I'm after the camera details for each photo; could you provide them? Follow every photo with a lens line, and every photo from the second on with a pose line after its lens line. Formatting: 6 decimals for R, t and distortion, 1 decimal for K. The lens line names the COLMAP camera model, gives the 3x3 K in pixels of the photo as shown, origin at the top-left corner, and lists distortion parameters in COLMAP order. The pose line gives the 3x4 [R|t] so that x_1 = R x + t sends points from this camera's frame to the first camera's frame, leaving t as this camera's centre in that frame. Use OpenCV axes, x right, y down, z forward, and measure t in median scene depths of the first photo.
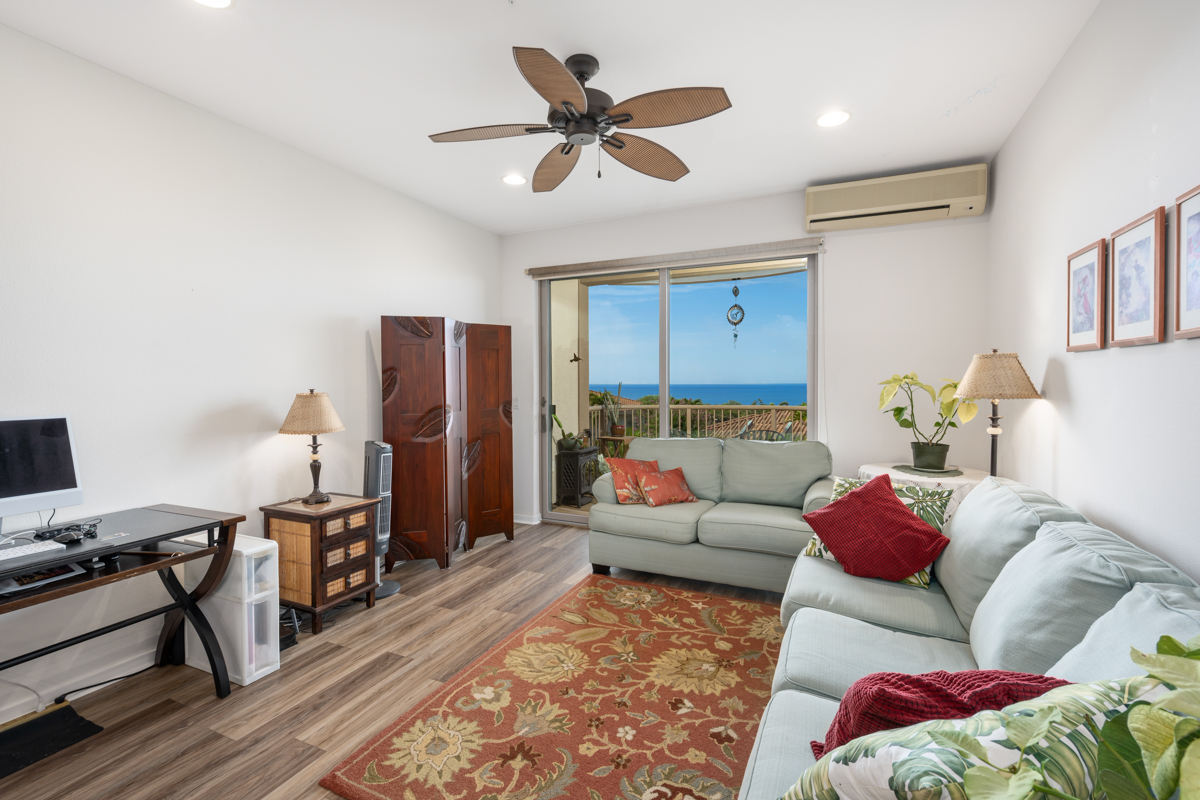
lens RADIAL K [[519.5, 0, 602.8], [0, 519.5, 392.4], [0, 0, 1]] dist [0.000738, 0.000014]
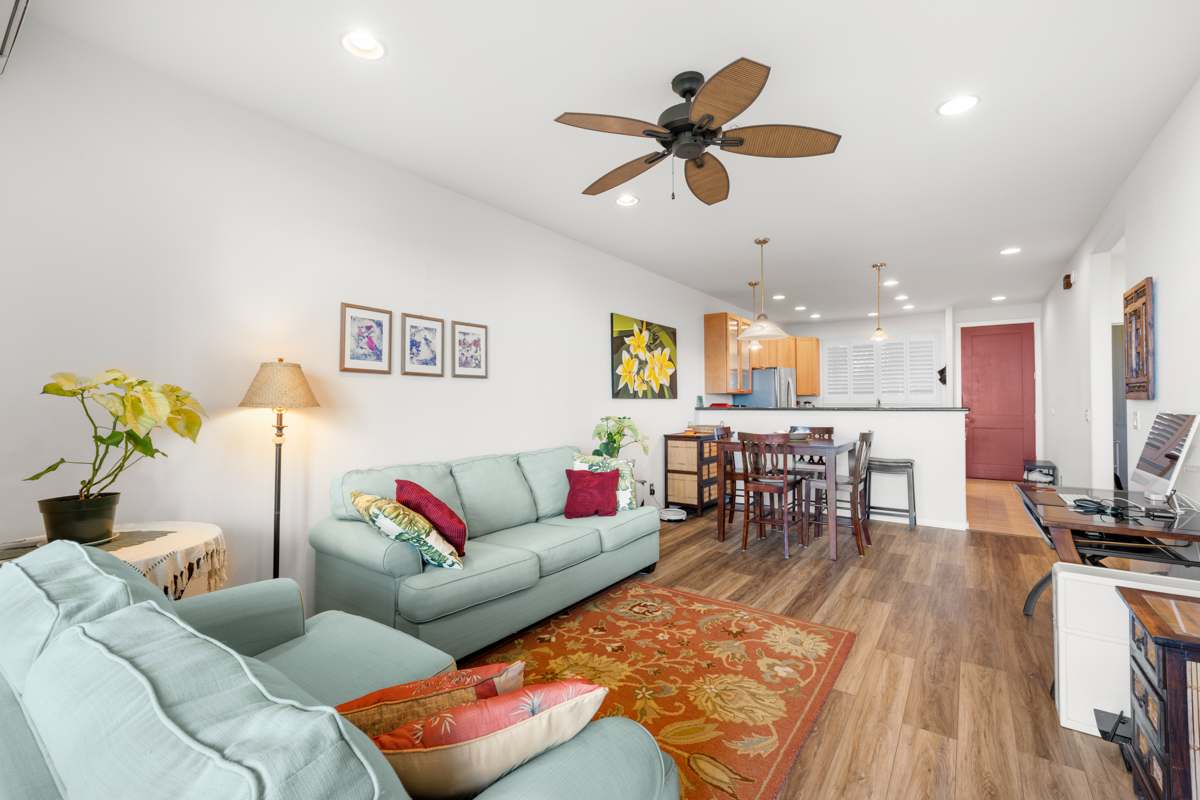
lens RADIAL K [[506.6, 0, 625.2], [0, 506.6, 396.7], [0, 0, 1]] dist [0.014778, 0.000043]
pose [[-0.986849, 0.005187, 0.161564, -0.068868], [0.006680, 0.999940, 0.008699, -0.014490], [-0.161509, 0.009664, -0.986824, 2.010797]]
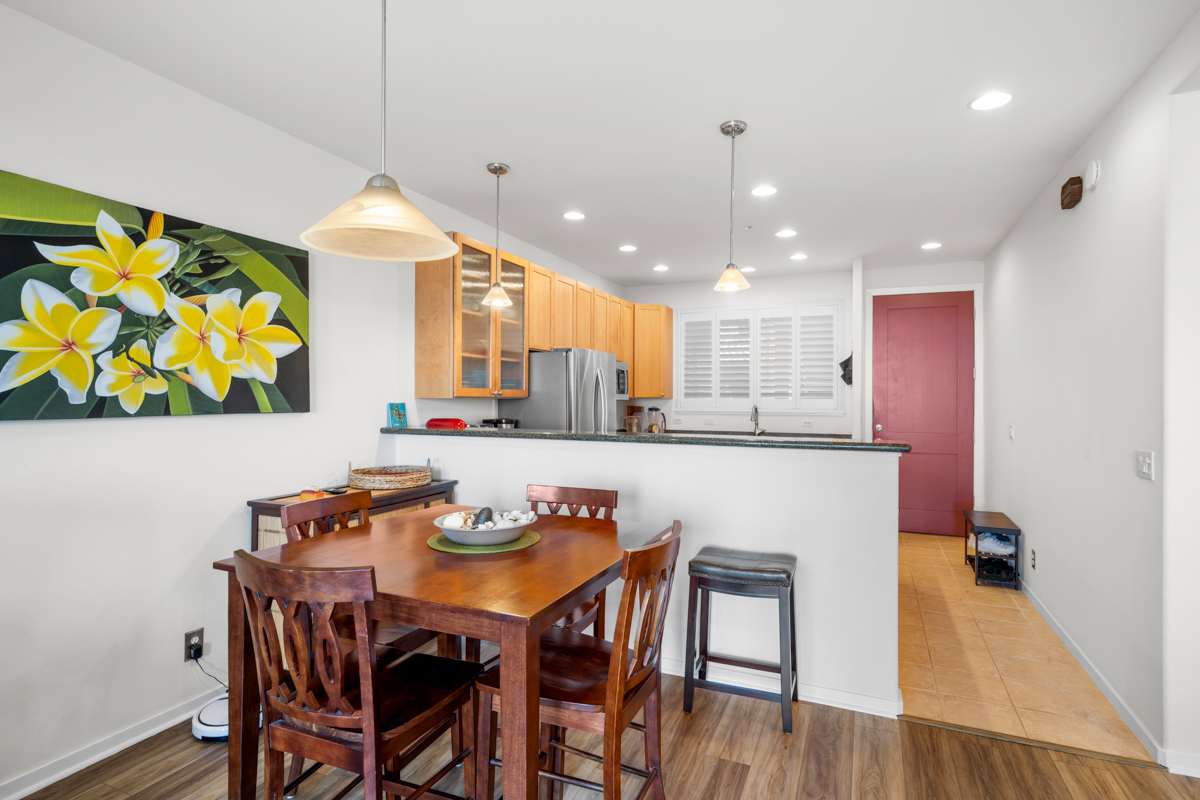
lens RADIAL K [[614.8, 0, 622.6], [0, 614.8, 393.5], [0, 0, 1]] dist [0.015041, -0.000928]
pose [[-0.998459, -0.006426, -0.055126, -0.546439], [-0.007316, 0.999846, 0.015959, -0.048818], [0.055015, 0.016338, -0.998352, 0.798504]]
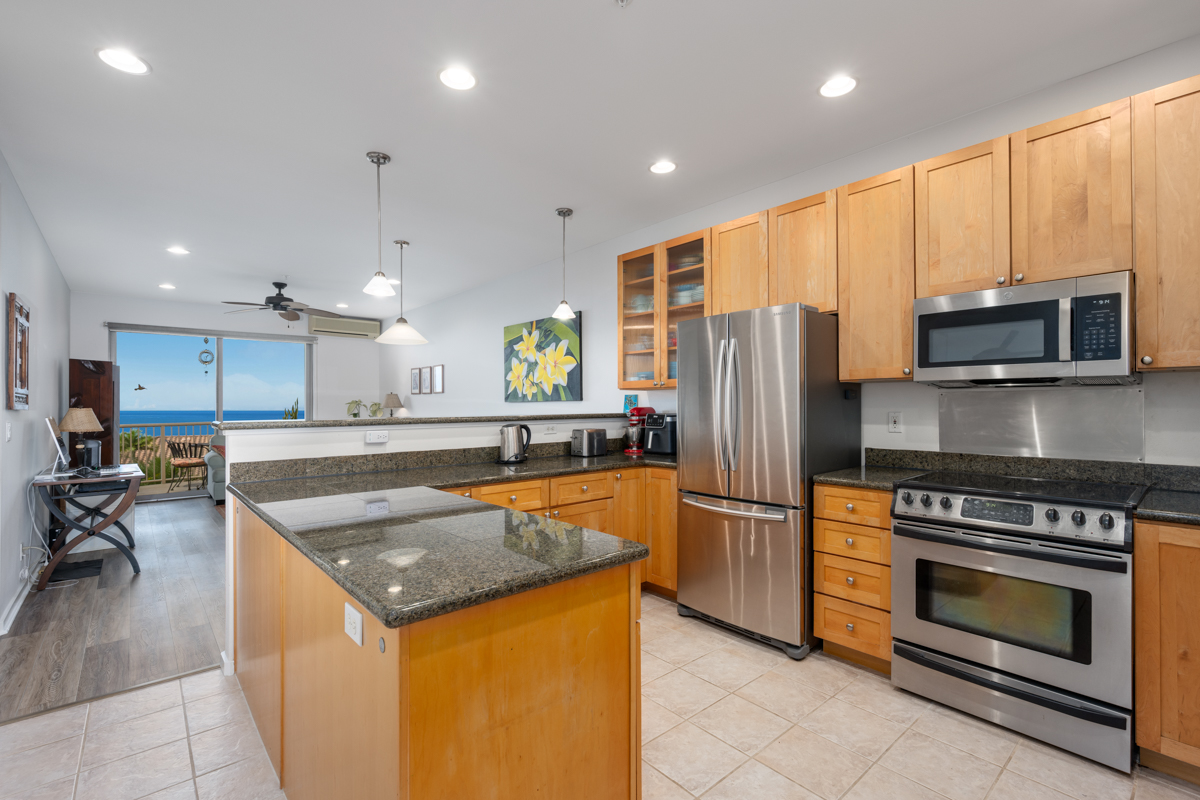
lens RADIAL K [[545.4, 0, 592.0], [0, 545.4, 397.8], [0, 0, 1]] dist [0.000104, -0.000252]
pose [[0.417166, 0.009748, 0.908778, -1.901074], [0.025542, 0.999422, -0.022445, 0.060011], [-0.908471, 0.032576, 0.416676, -1.612449]]
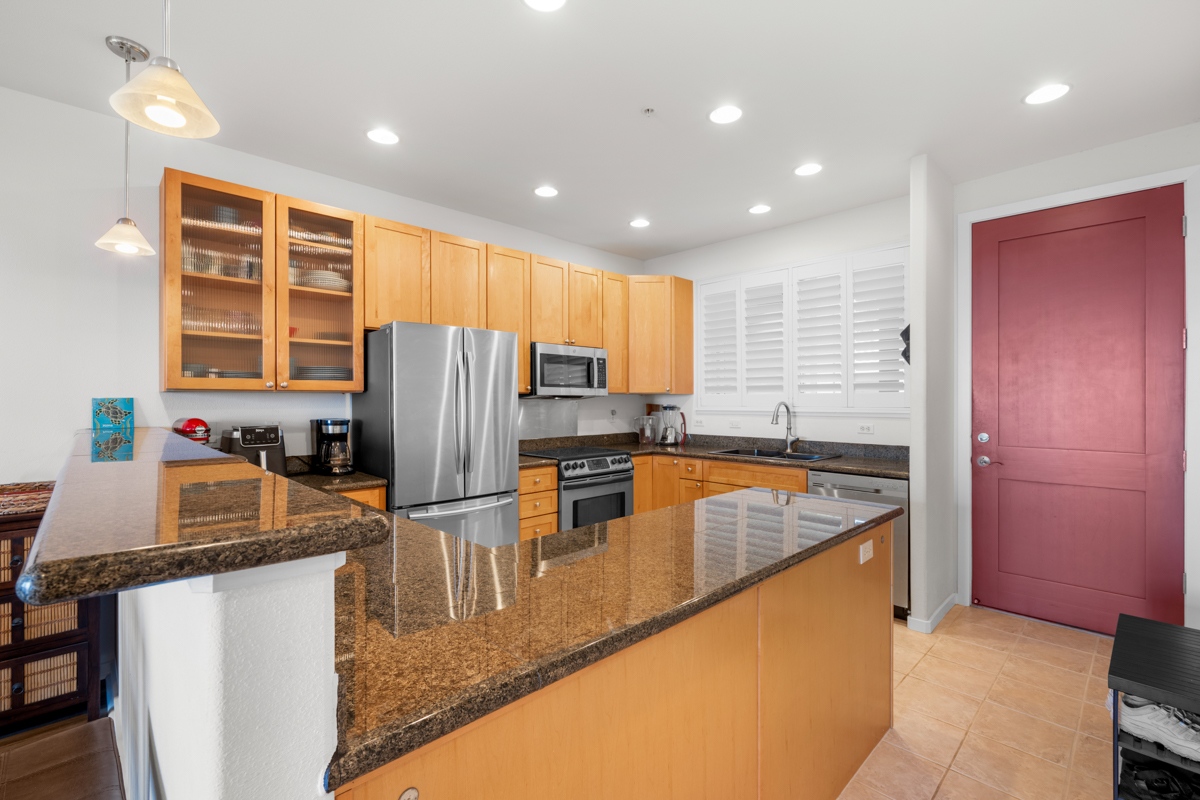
lens RADIAL K [[528.5, 0, 607.9], [0, 528.5, 397.6], [0, 0, 1]] dist [-0.000632, -0.000147]
pose [[-0.938410, 0.000512, 0.345522, -1.401569], [0.008047, 0.999760, 0.020375, -0.007389], [-0.345429, 0.021900, -0.938189, -0.213514]]
